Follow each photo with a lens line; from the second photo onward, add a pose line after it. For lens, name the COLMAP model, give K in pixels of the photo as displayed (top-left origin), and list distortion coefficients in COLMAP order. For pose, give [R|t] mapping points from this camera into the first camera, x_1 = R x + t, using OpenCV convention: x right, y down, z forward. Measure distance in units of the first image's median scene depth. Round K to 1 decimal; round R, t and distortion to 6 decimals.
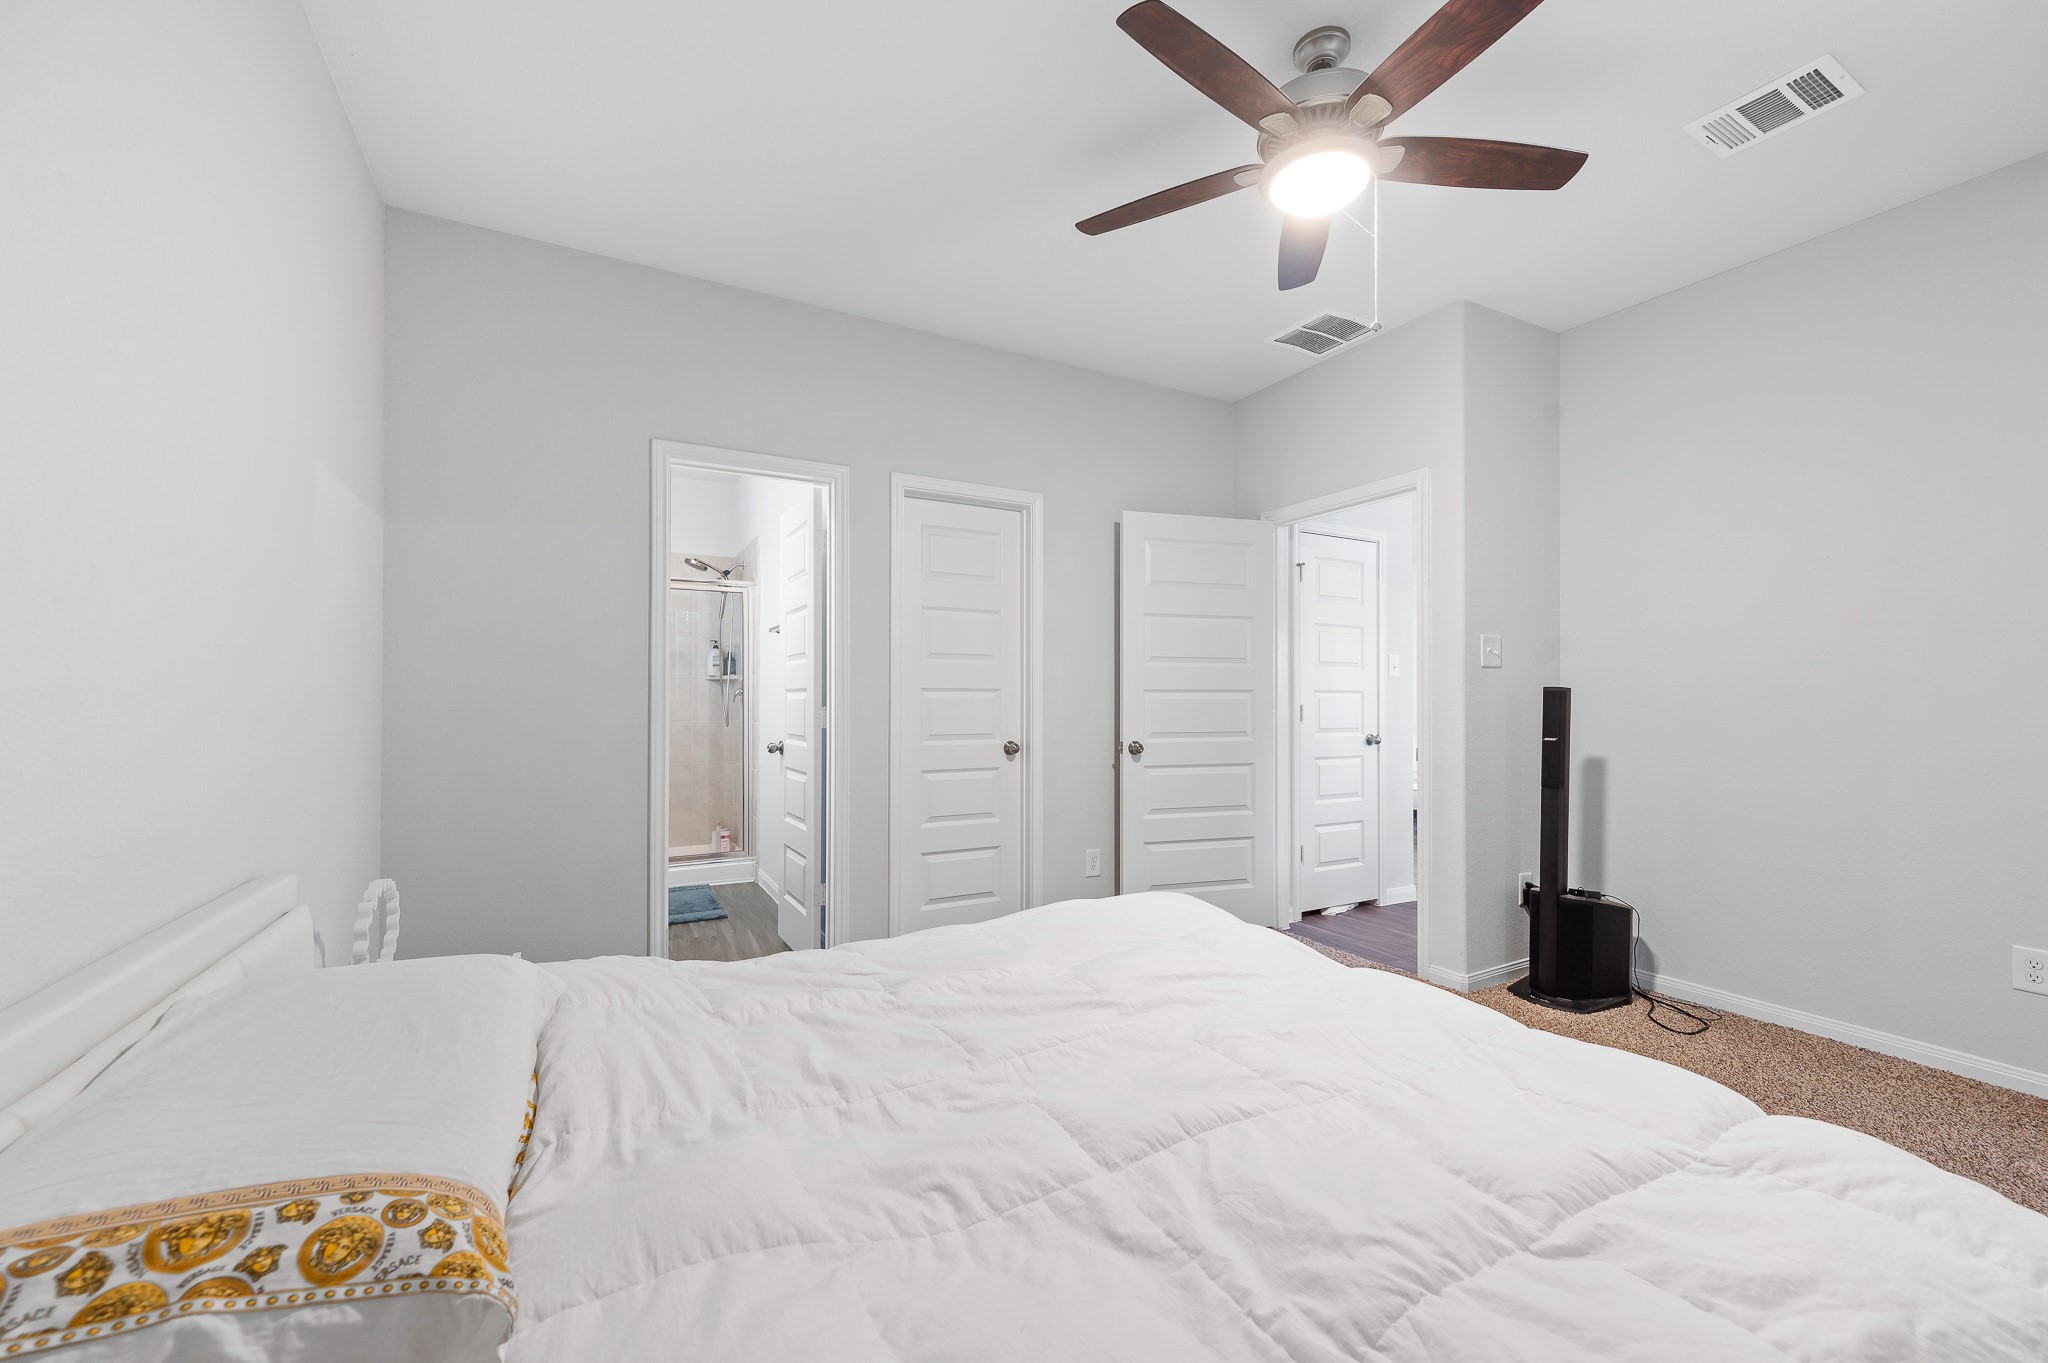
lens RADIAL K [[814.7, 0, 1036.0], [0, 814.7, 681.1], [0, 0, 1]] dist [0.002961, -0.000032]
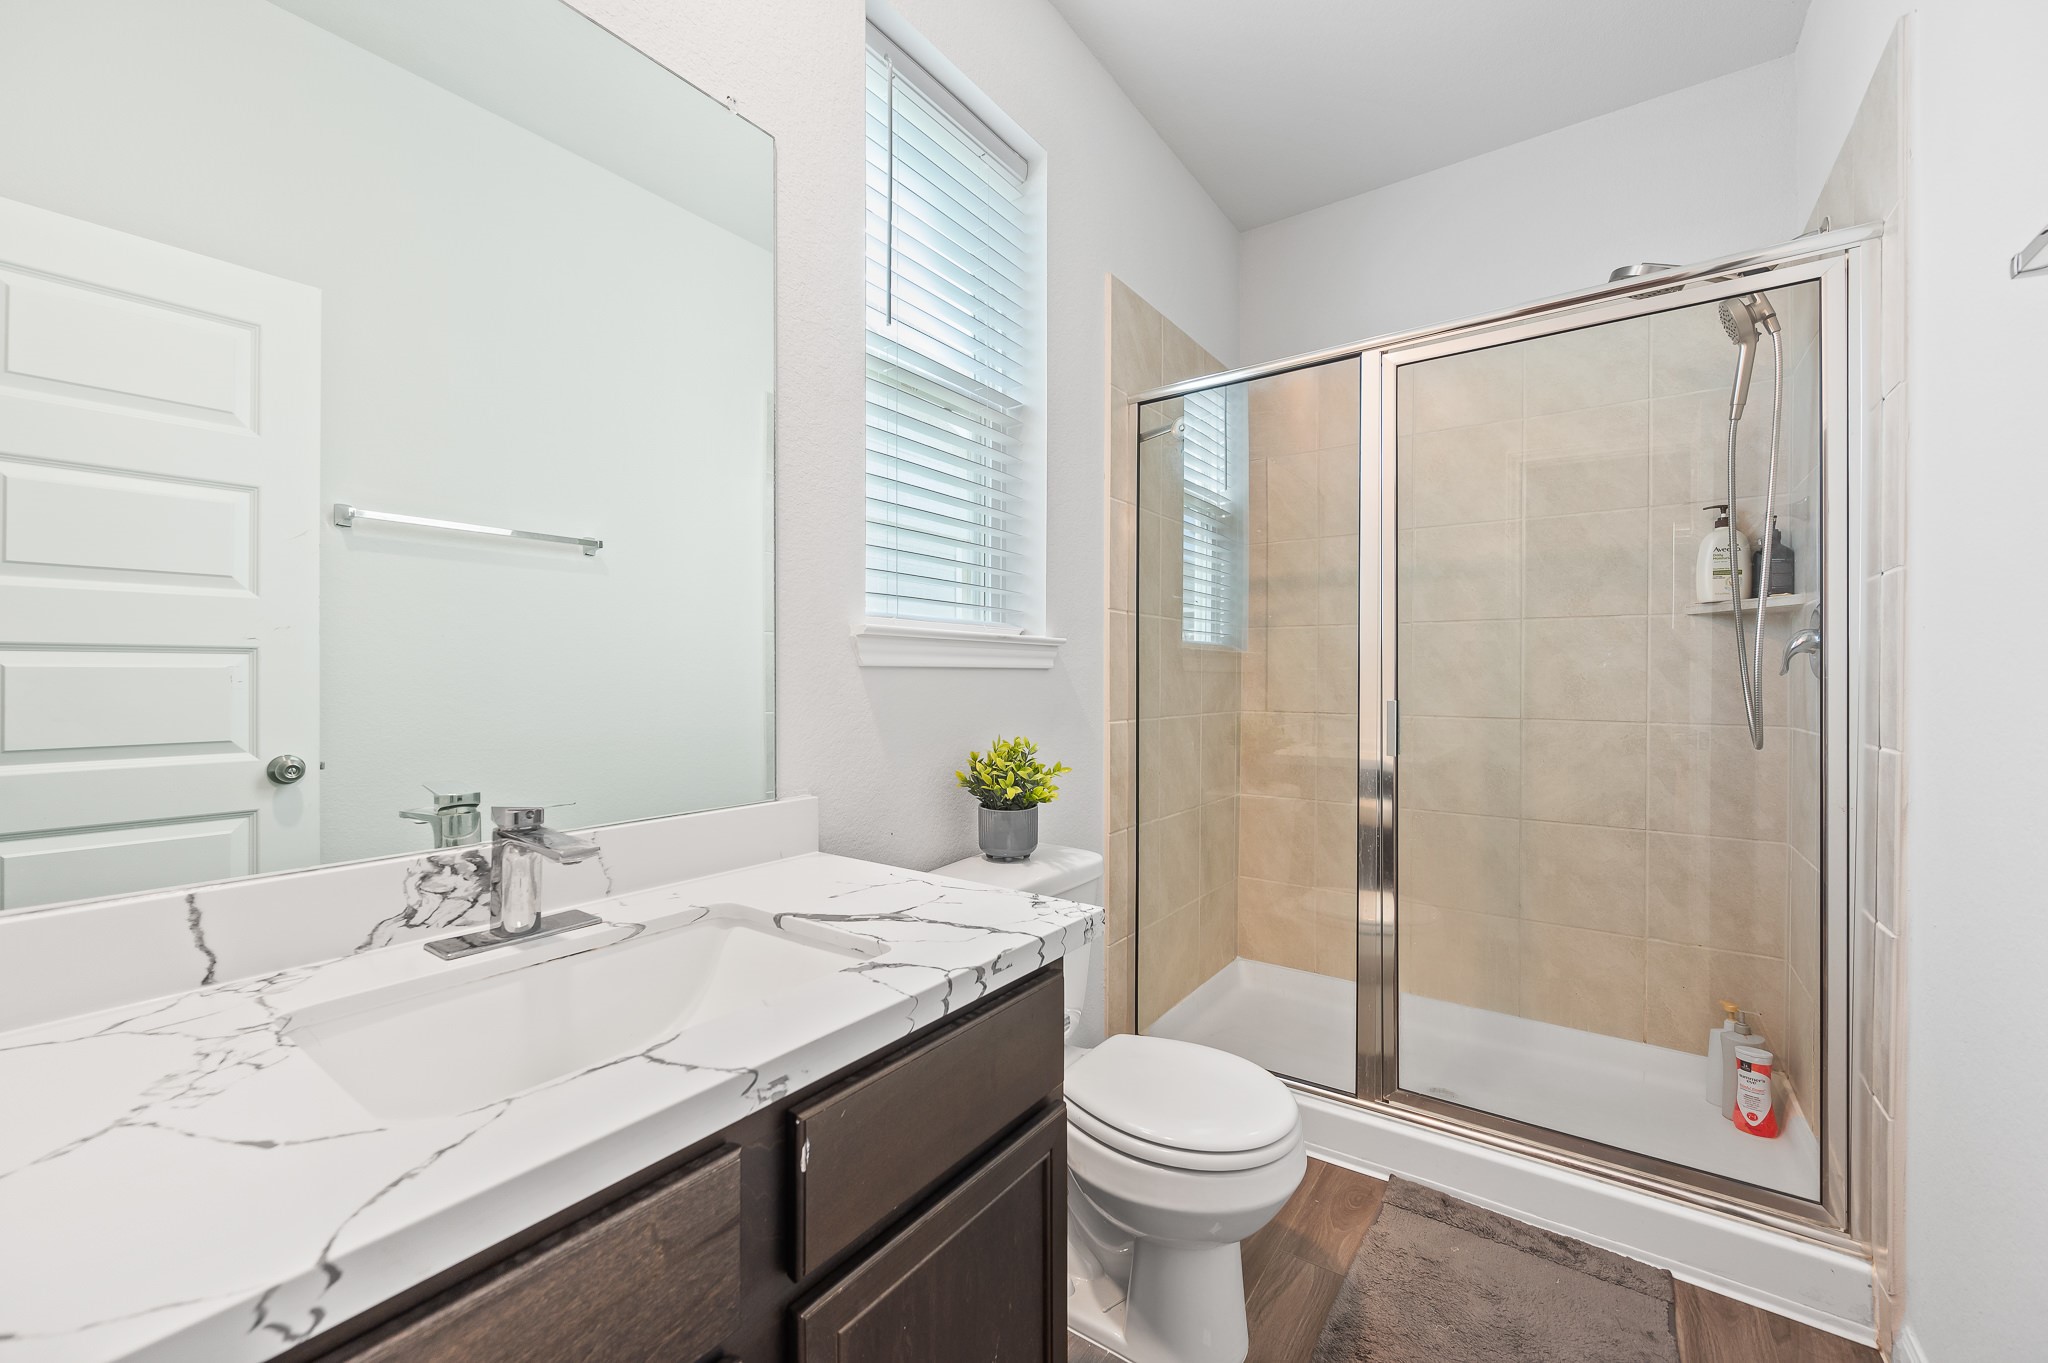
lens RADIAL K [[814.7, 0, 1032.6], [0, 814.7, 676.7], [0, 0, 1]] dist [0.002961, -0.000032]
pose [[0.435701, 0.003888, -0.900083, -0.203204], [0.000784, 0.999989, 0.004699, 0.023869], [0.900091, -0.002753, 0.435693, 0.573682]]
